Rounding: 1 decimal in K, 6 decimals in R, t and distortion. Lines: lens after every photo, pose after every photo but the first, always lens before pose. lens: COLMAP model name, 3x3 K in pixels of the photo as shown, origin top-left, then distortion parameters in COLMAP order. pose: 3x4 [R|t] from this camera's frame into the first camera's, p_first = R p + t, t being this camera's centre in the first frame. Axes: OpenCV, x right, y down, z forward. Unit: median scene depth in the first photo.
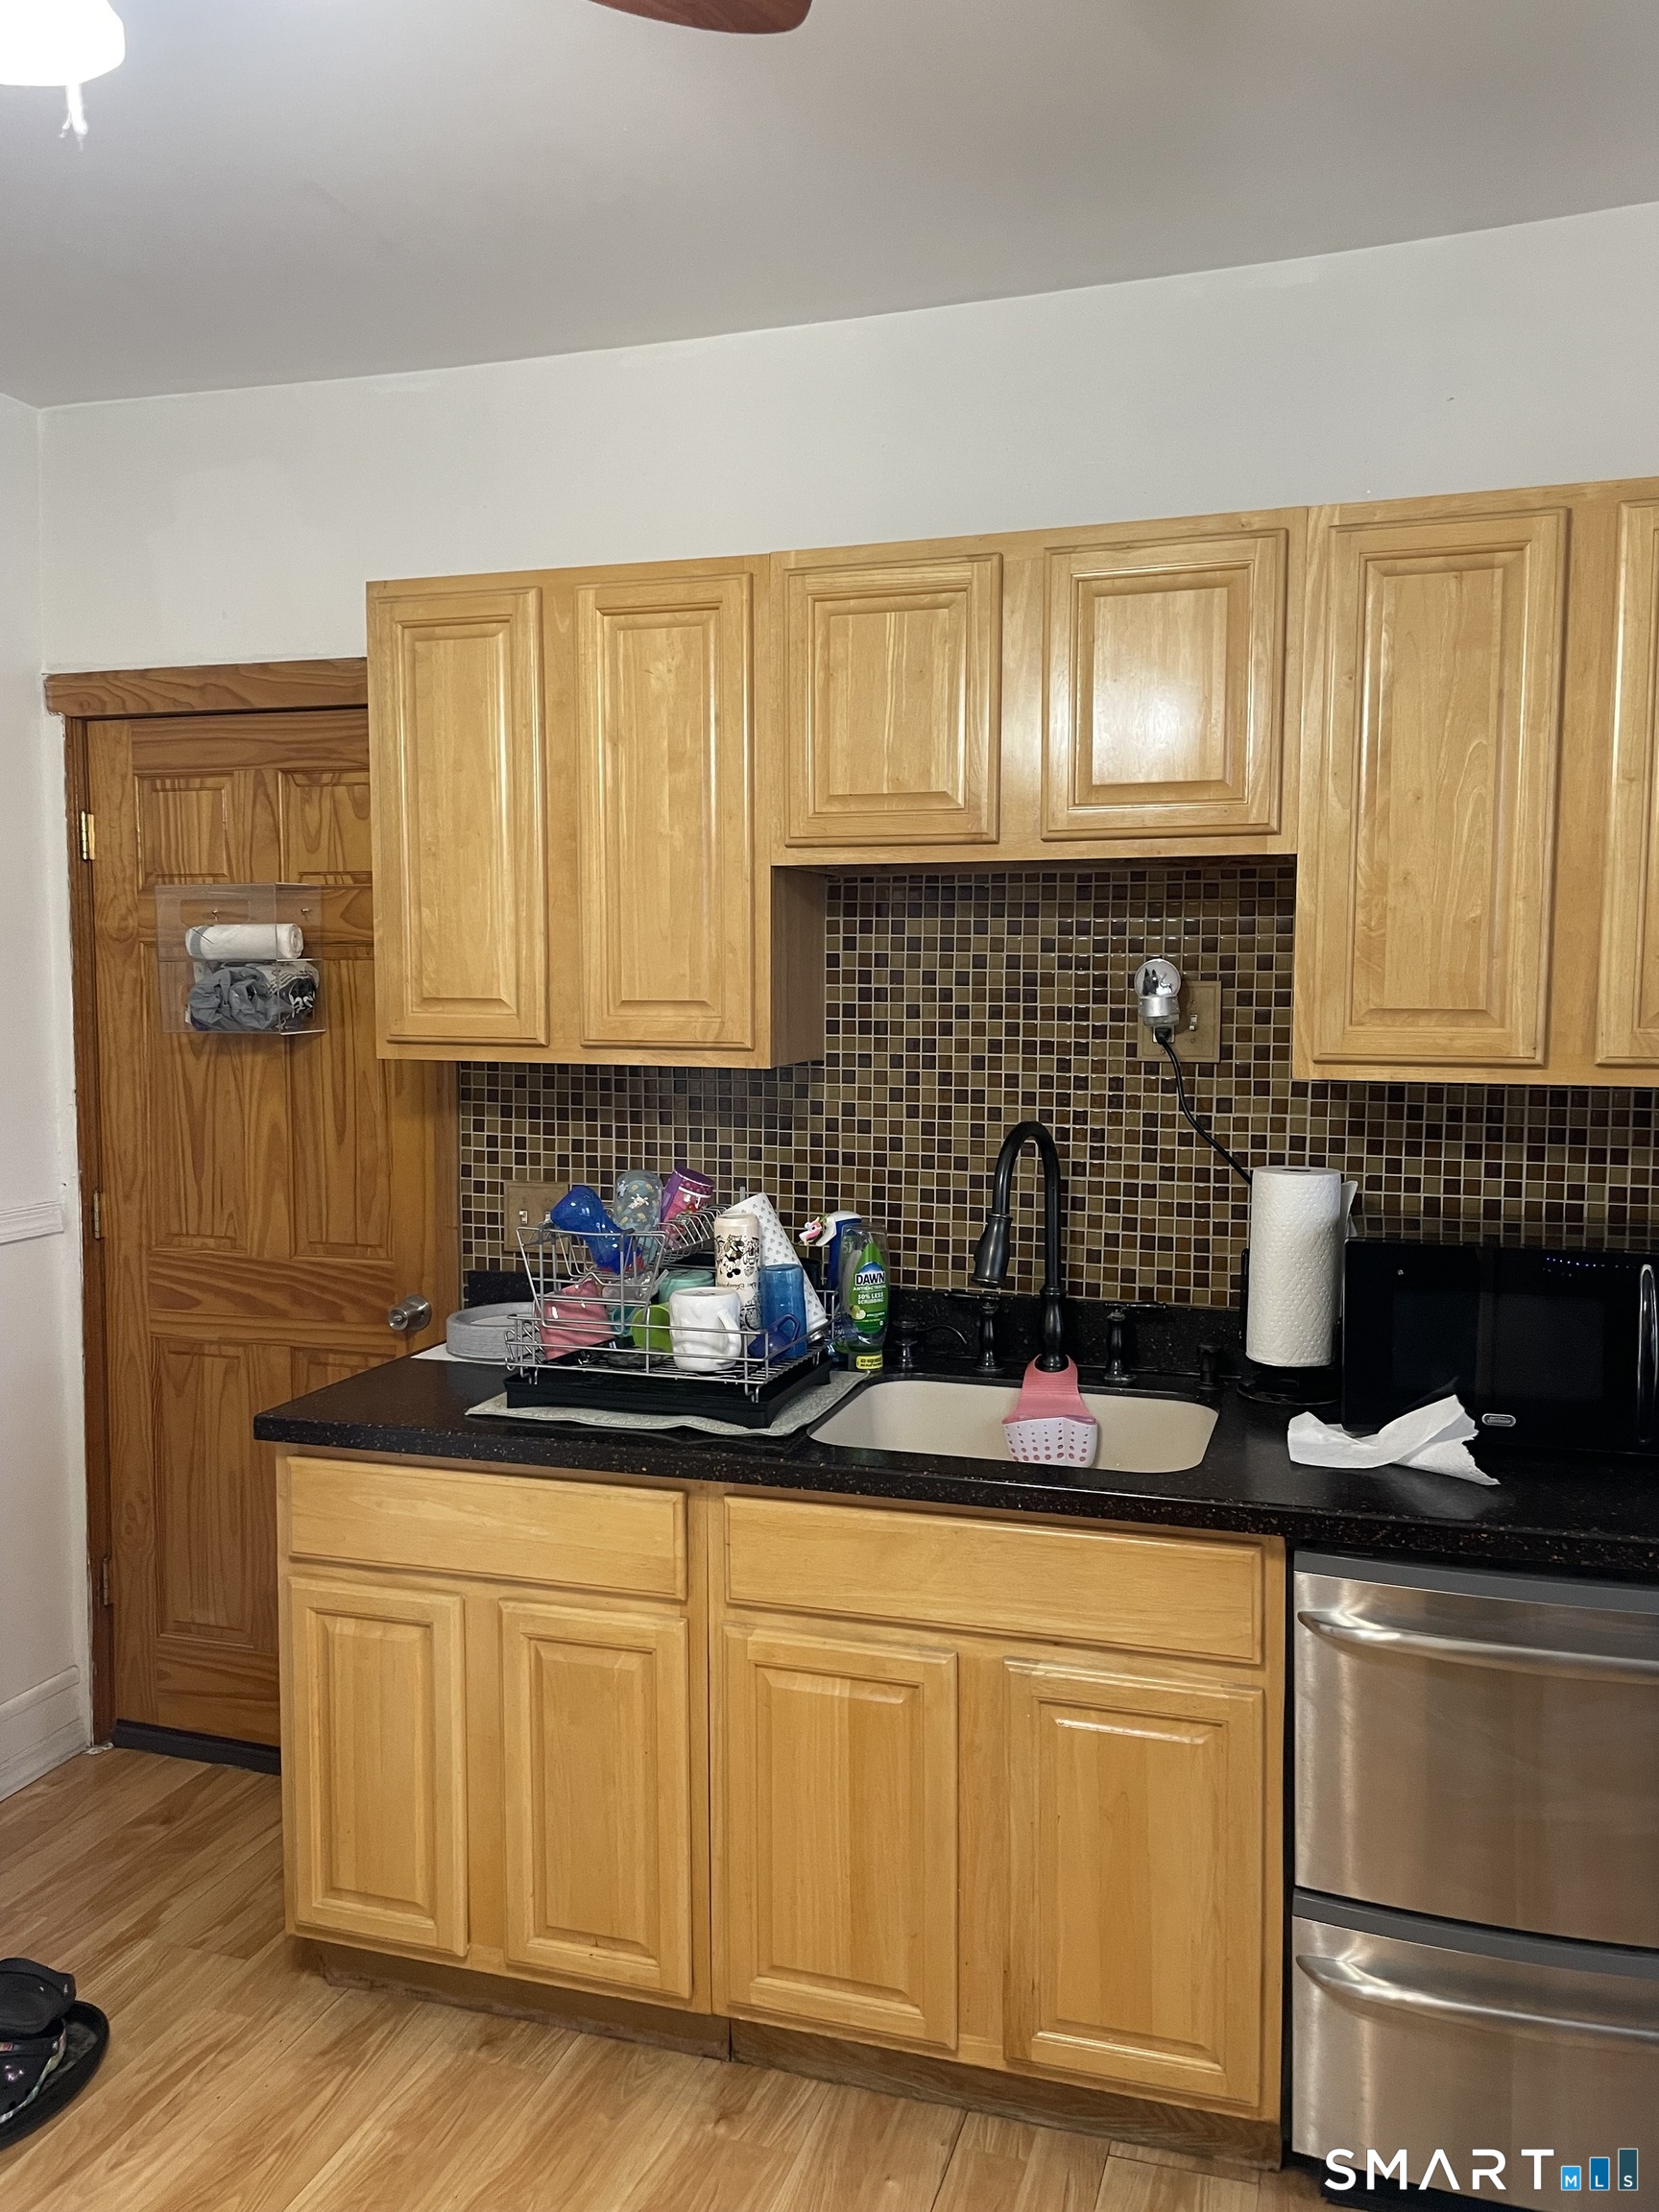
lens RADIAL K [[1727.3, 0, 845.6], [0, 1727.3, 1101.6], [0, 0, 1]] dist [0.100371, -0.154752]
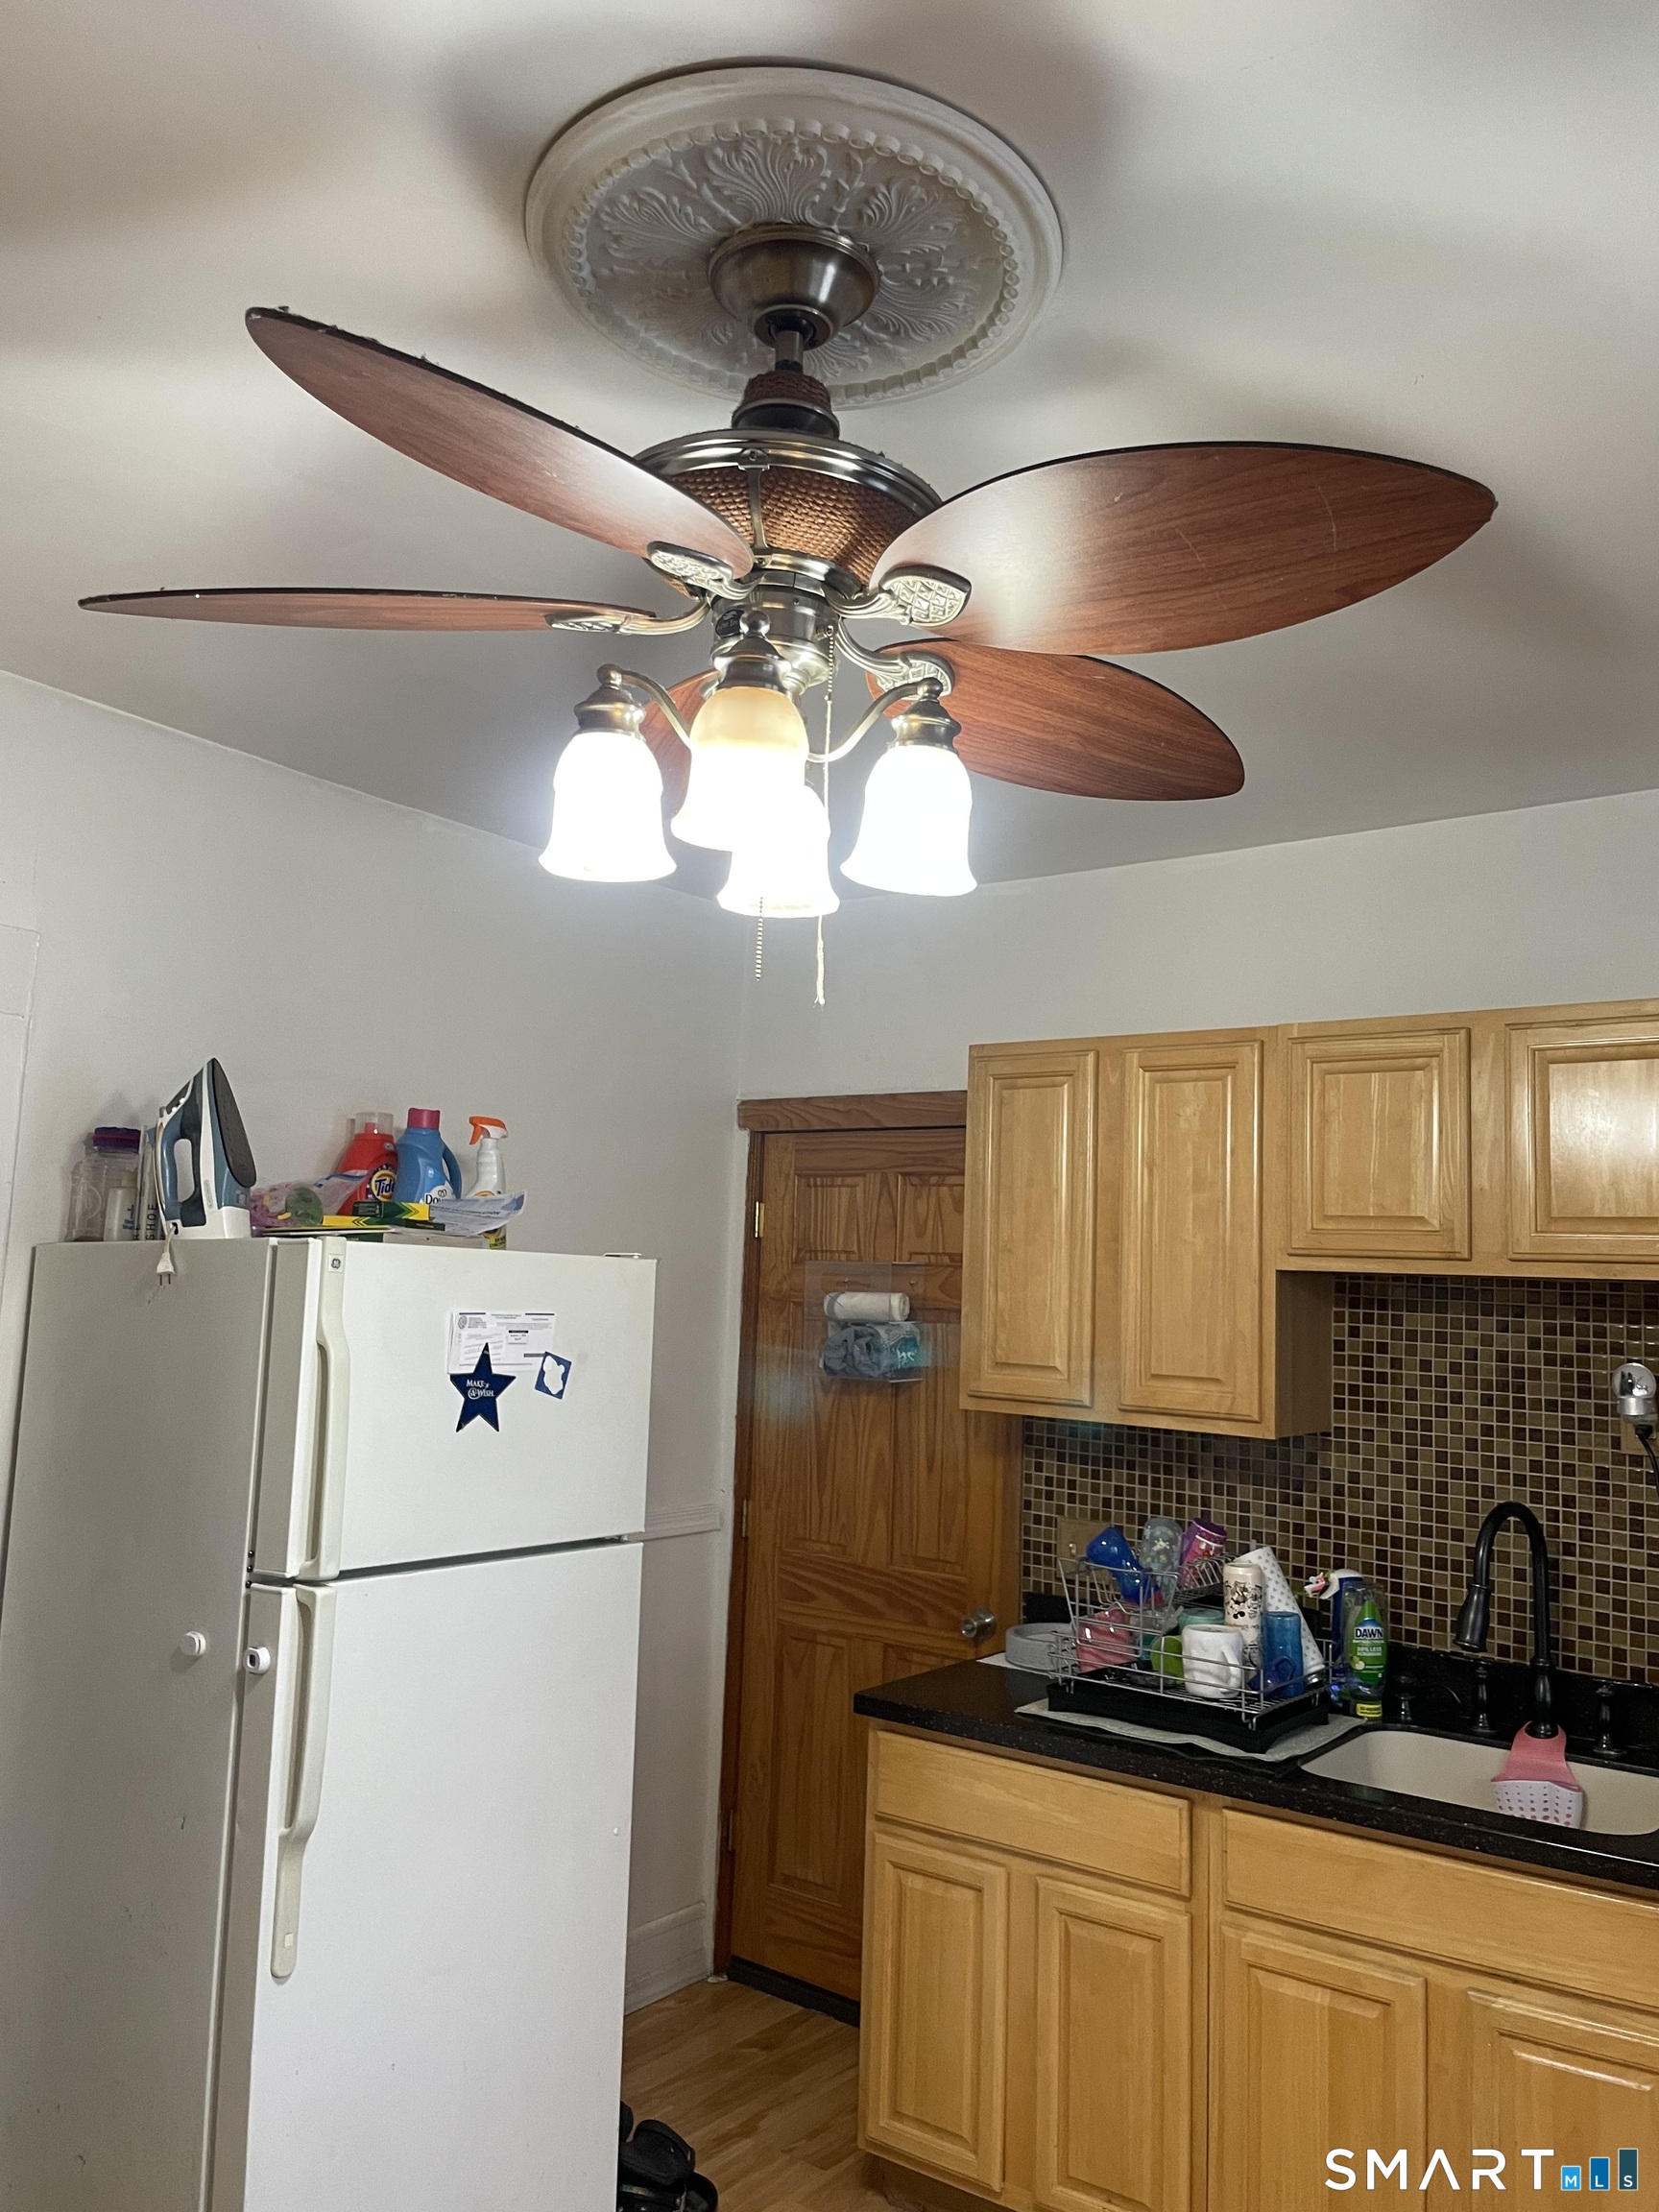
lens RADIAL K [[1727.3, 0, 845.6], [0, 1727.3, 1101.6], [0, 0, 1]] dist [0.100371, -0.154752]
pose [[0.942559, -0.004185, -0.334012, 0.075484], [-0.056995, 0.983244, -0.173156, -0.022036], [0.329140, 0.182247, 0.926527, -0.239289]]
